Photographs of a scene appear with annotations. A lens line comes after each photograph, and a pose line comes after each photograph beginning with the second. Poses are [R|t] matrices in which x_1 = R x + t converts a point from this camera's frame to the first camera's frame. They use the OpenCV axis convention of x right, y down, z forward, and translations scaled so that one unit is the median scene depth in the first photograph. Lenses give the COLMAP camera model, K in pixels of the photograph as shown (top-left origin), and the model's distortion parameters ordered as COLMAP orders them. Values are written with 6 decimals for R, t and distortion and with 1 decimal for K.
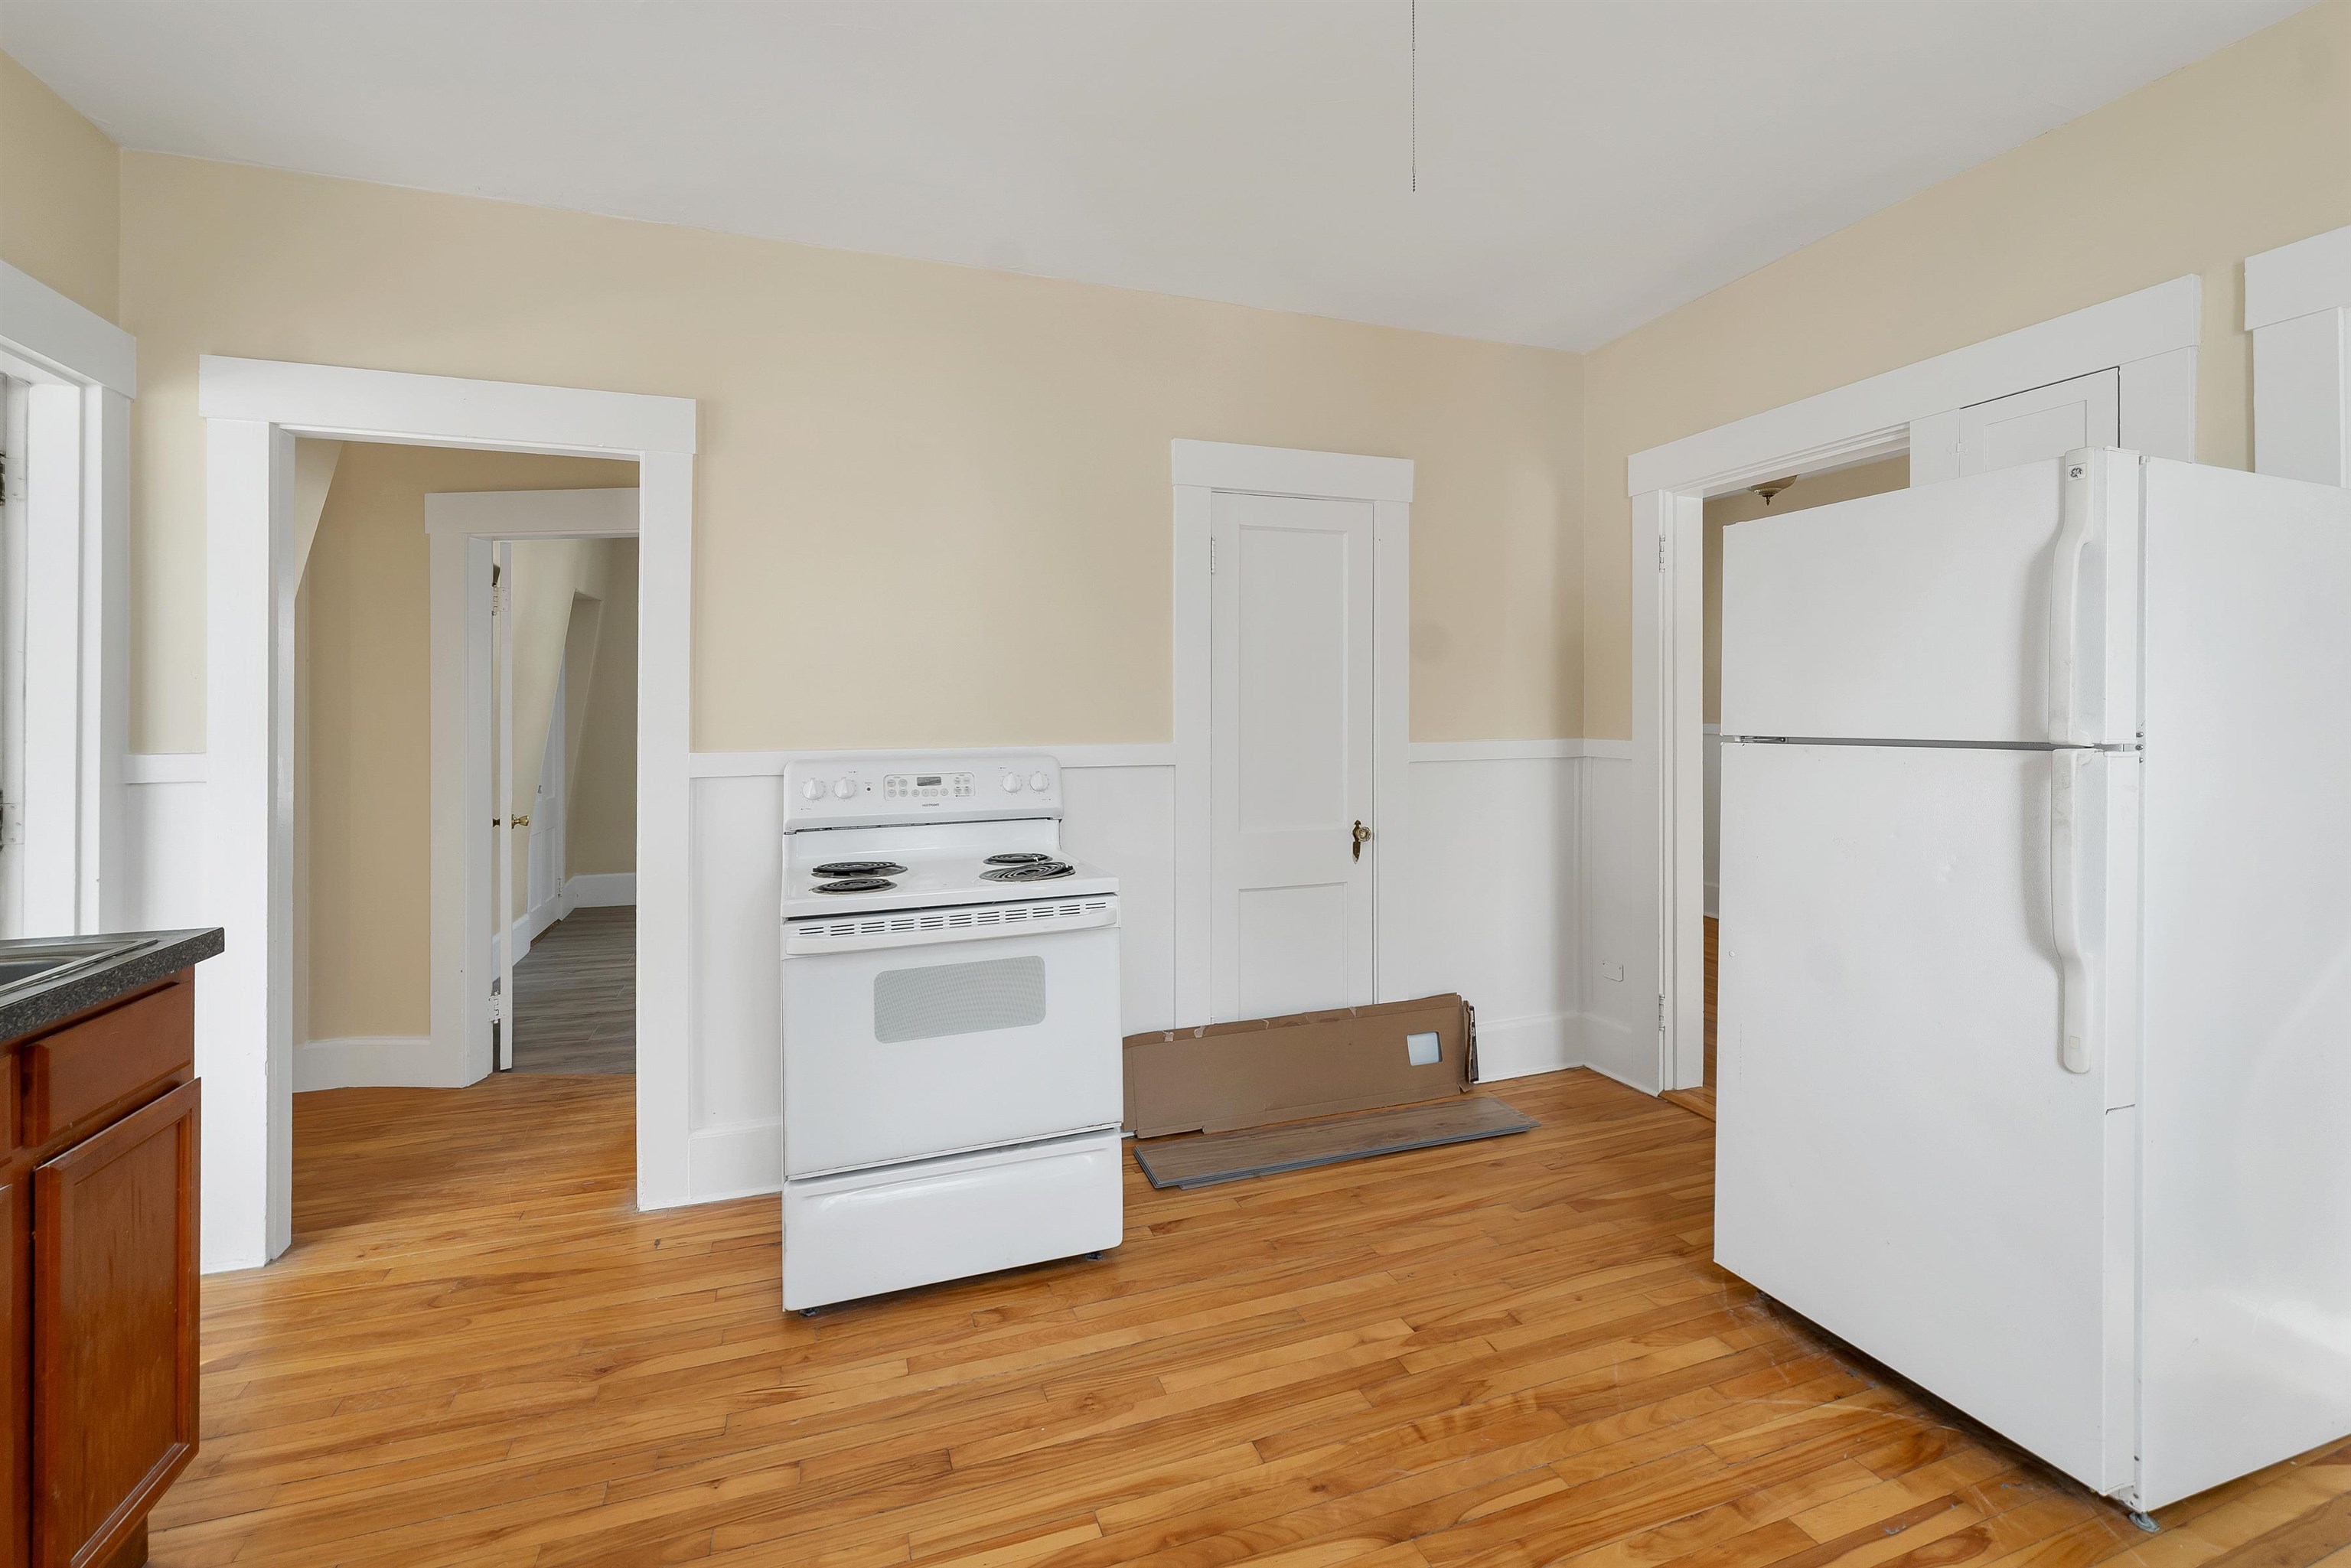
lens RADIAL K [[1002.4, 0, 1145.3], [0, 1002.4, 716.2], [0, 0, 1]] dist [0.001021, 0.000033]
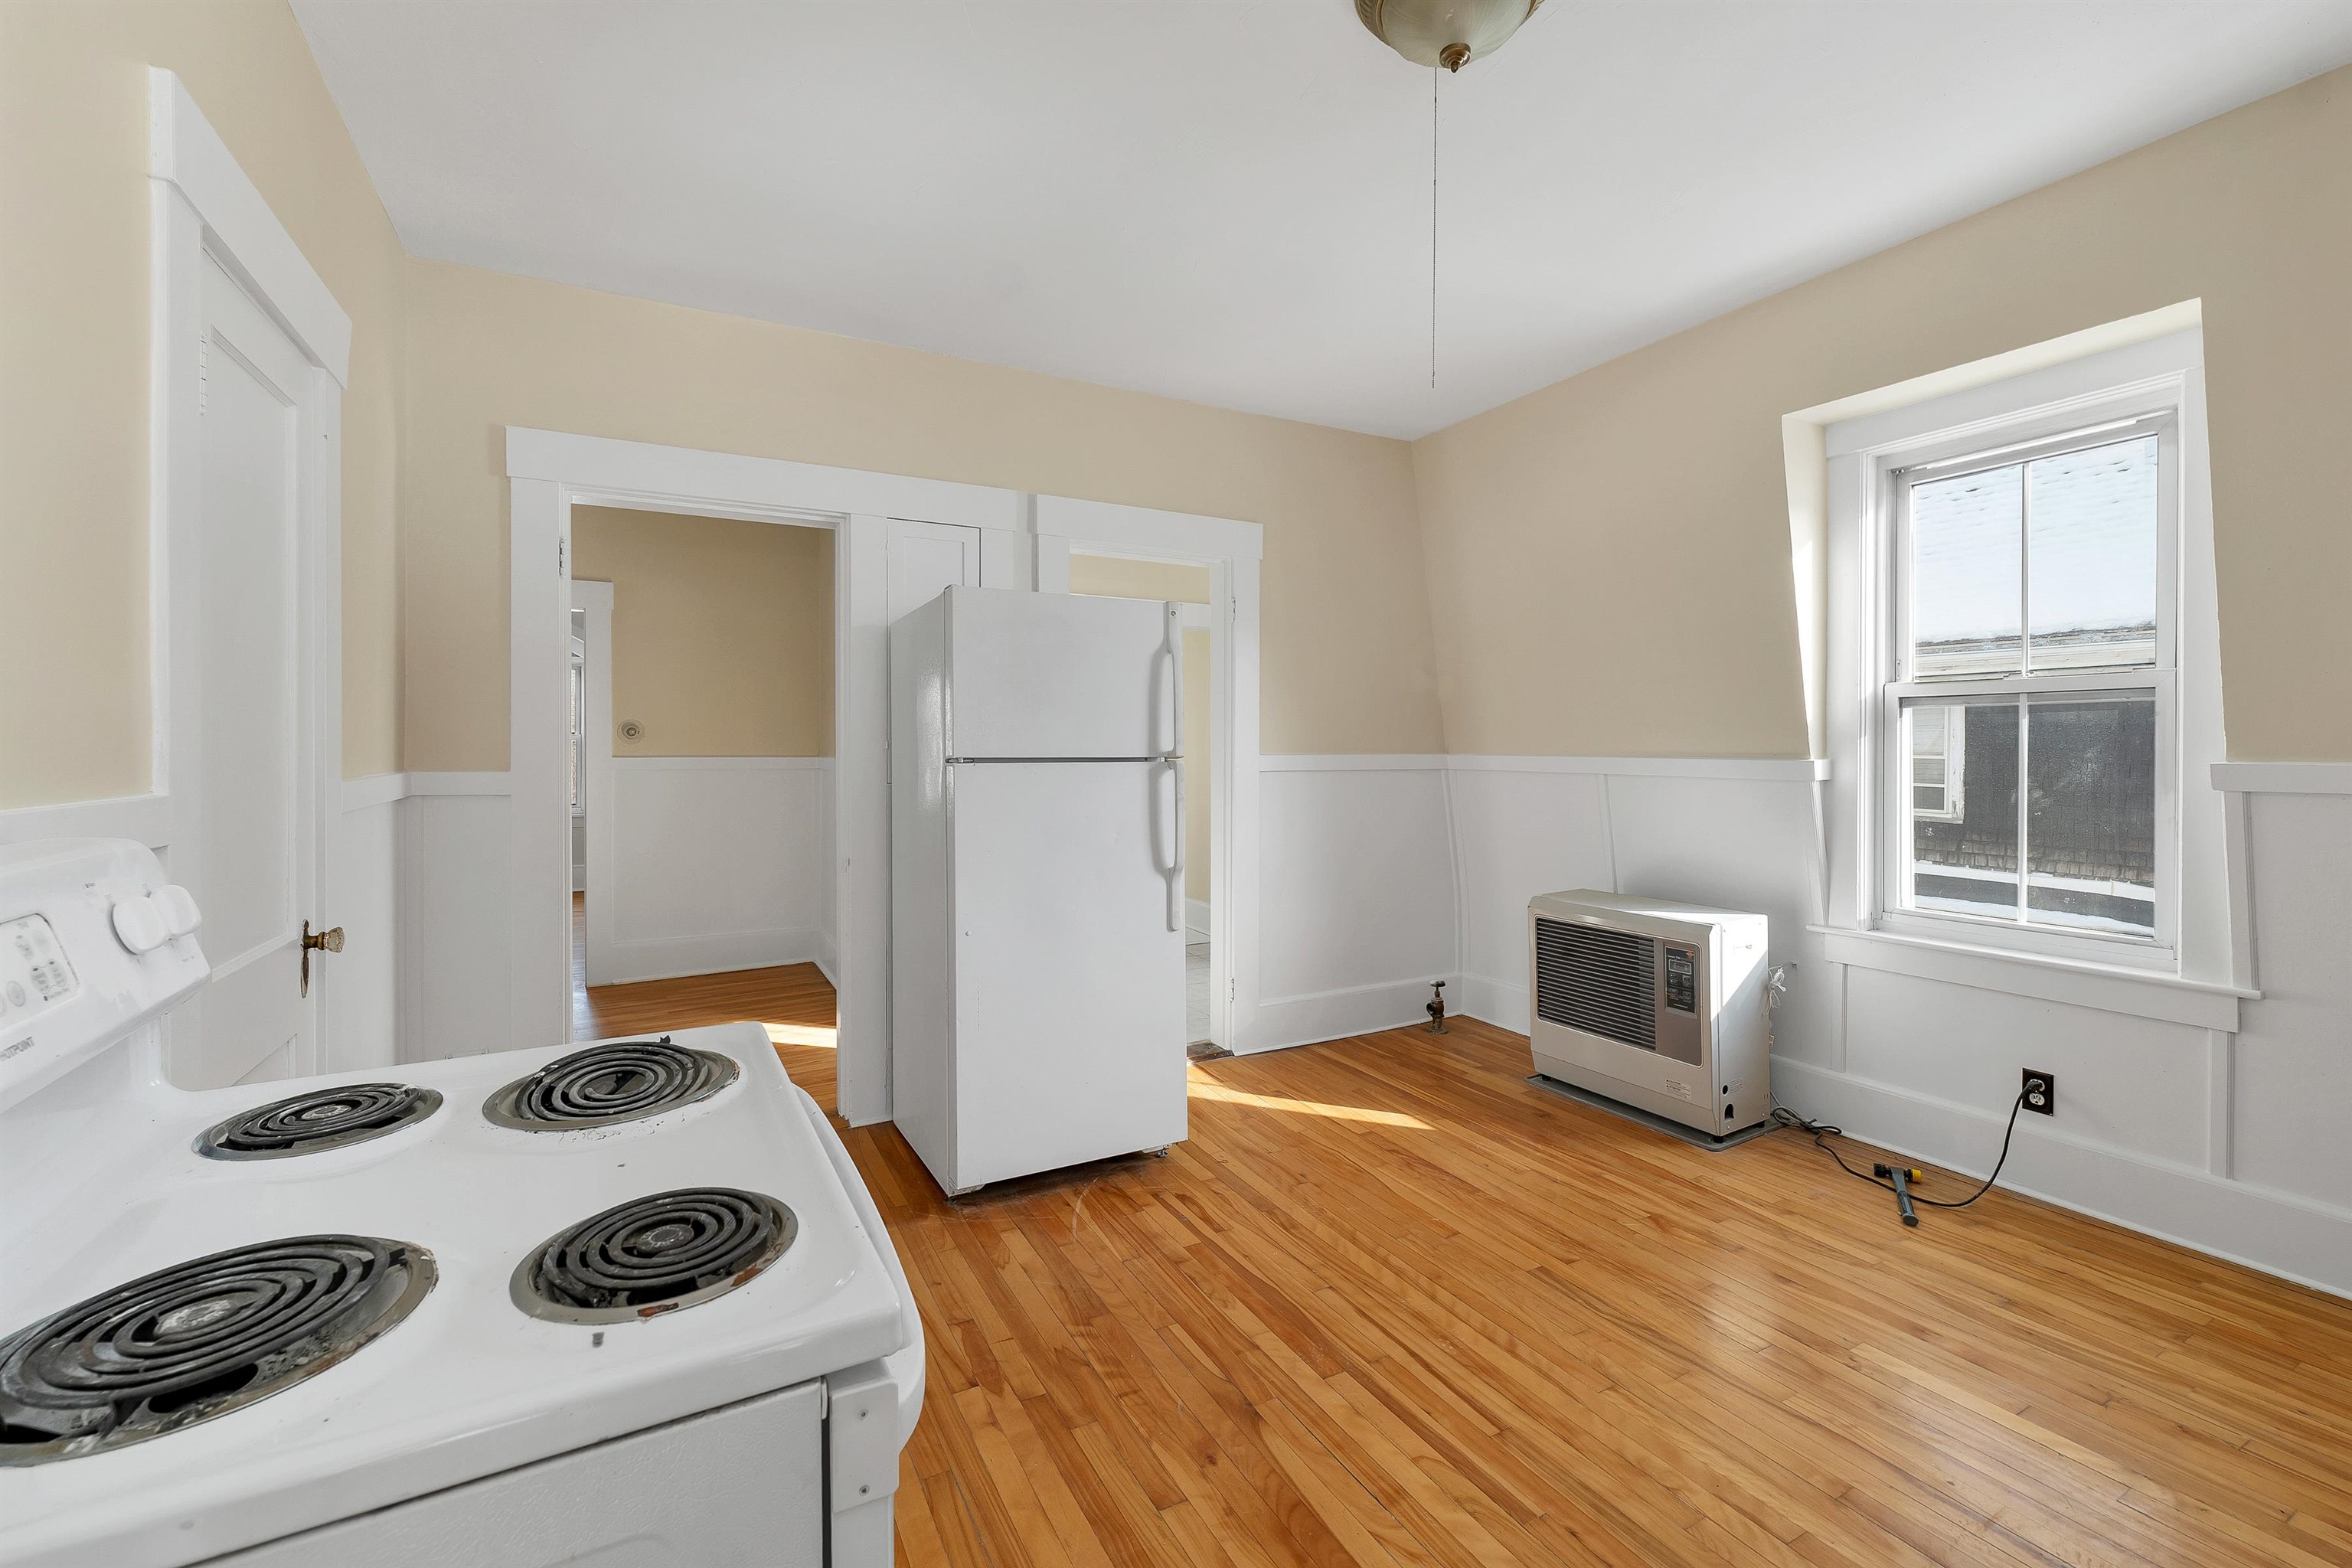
lens RADIAL K [[1002.8, 0, 1169.1], [0, 1002.8, 762.2], [0, 0, 1]] dist [0.001021, 0.000033]
pose [[-0.159825, -0.013576, 0.987052, -0.787805], [-0.000634, 0.999907, 0.013650, 0.007648], [-0.987145, 0.001556, -0.159819, 1.101522]]
